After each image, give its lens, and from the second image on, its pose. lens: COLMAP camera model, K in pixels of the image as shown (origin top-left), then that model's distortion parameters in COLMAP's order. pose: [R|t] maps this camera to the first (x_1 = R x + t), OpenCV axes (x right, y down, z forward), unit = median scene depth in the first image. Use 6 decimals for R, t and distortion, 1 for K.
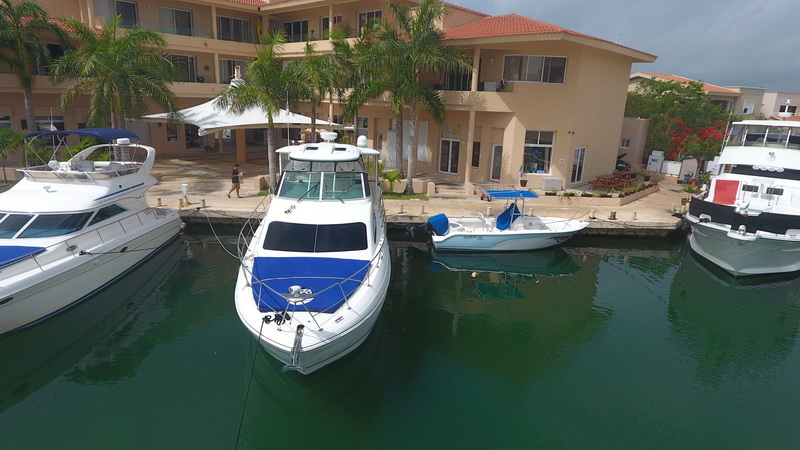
lens RADIAL K [[472.1, 0, 394.8], [0, 472.1, 224.3], [0, 0, 1]] dist [-0.002283, 0.000809]
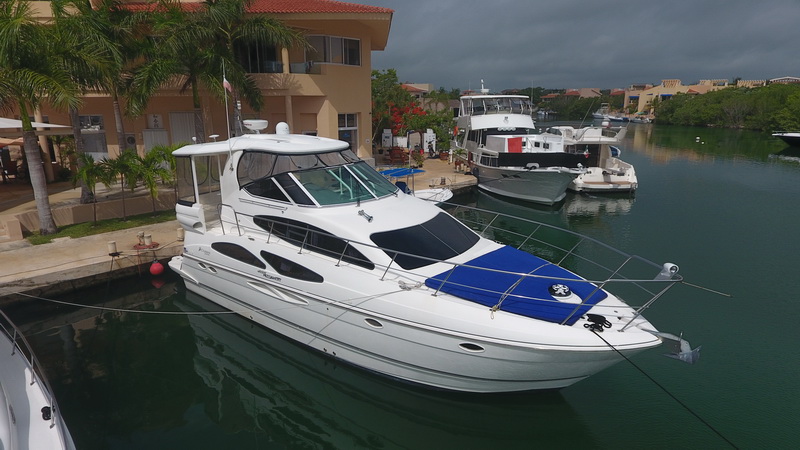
lens RADIAL K [[472.1, 0, 394.8], [0, 472.1, 224.3], [0, 0, 1]] dist [-0.002283, 0.000809]
pose [[0.696588, -0.219845, 0.682959, -0.417723], [0.218545, 0.971679, 0.089878, -0.045220], [-0.683376, 0.086649, 0.724906, 0.269811]]
